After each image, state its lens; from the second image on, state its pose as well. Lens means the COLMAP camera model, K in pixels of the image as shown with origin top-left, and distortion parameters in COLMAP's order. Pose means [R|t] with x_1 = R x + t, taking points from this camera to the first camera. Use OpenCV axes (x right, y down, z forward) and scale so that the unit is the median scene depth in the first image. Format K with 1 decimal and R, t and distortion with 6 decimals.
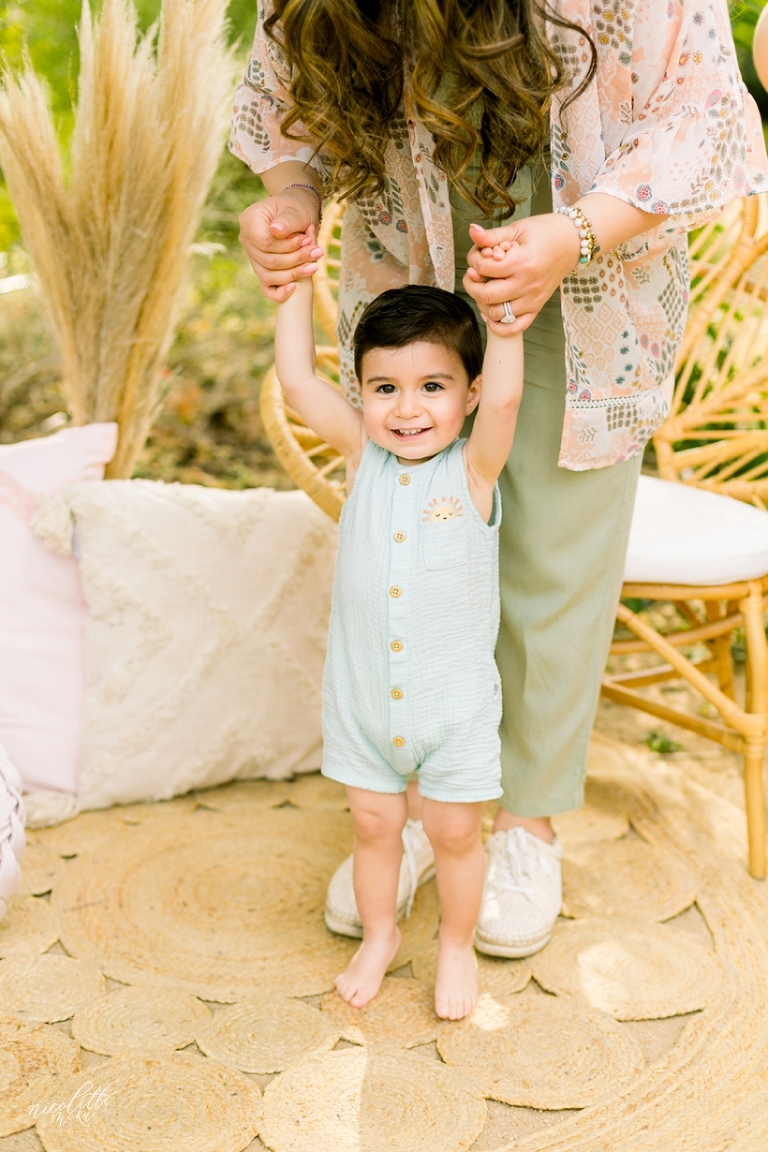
lens RADIAL K [[1657.3, 0, 382.6], [0, 1657.3, 599.4], [0, 0, 1]] dist [-0.017781, -0.039569]
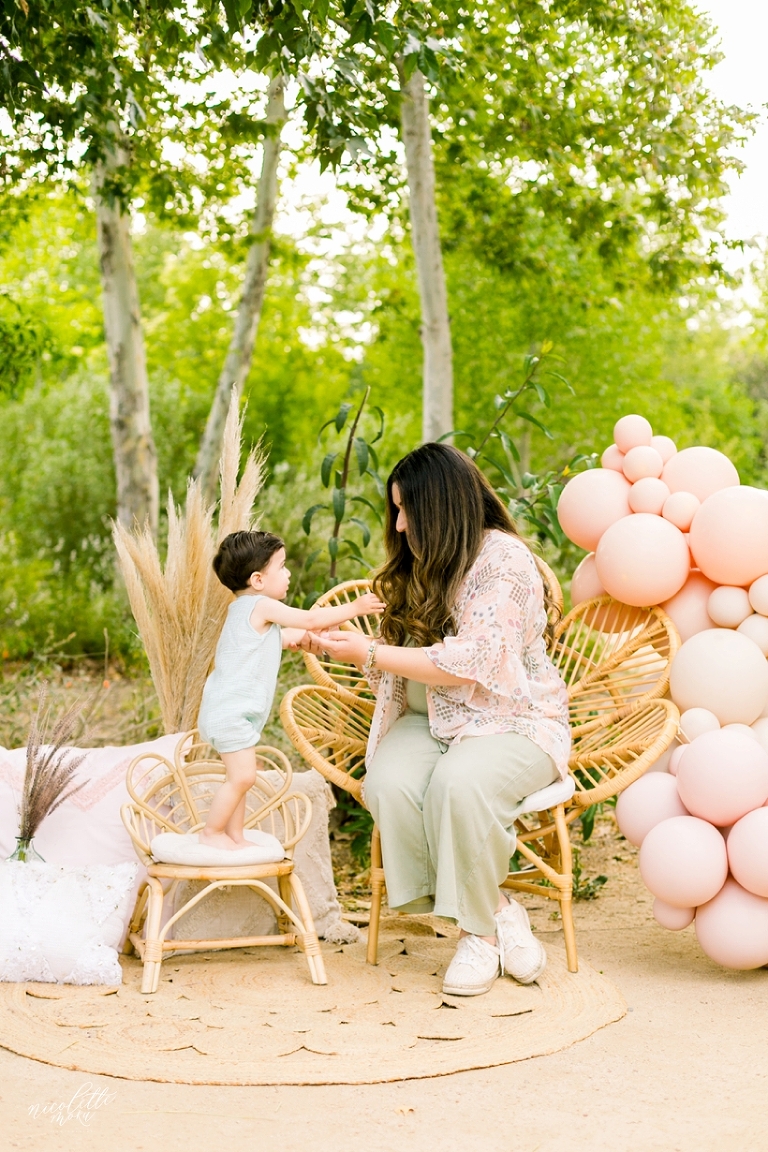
lens RADIAL K [[1764.7, 0, 361.9], [0, 1764.7, 613.3], [0, 0, 1]] dist [-0.011669, -0.042002]
pose [[0.999309, -0.016065, 0.033506, -0.047474], [0.024127, 0.966306, -0.256262, 0.255227], [-0.028260, 0.256893, 0.966027, -0.821665]]
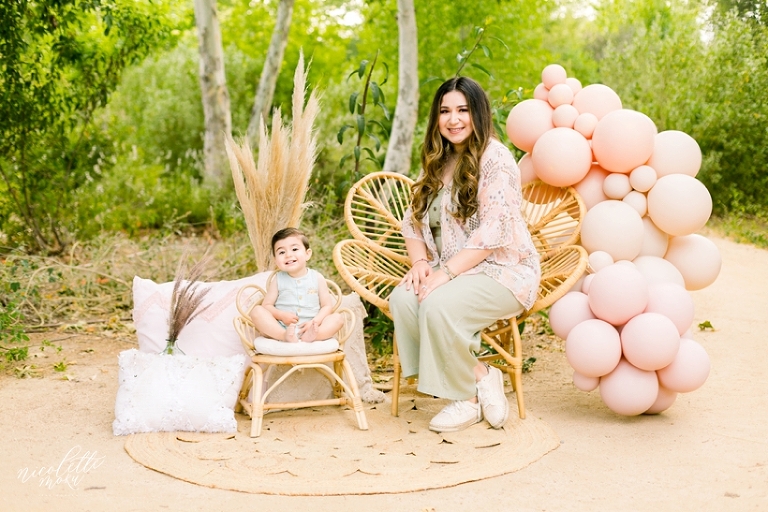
lens RADIAL K [[1088.1, 0, 384.0], [0, 1088.1, 256.0], [0, 0, 1]] dist [-0.014853, -0.051992]
pose [[0.997595, -0.031279, 0.061848, -0.098818], [0.043234, 0.978310, -0.202585, 0.242497], [-0.054170, 0.204771, 0.977310, -0.754497]]
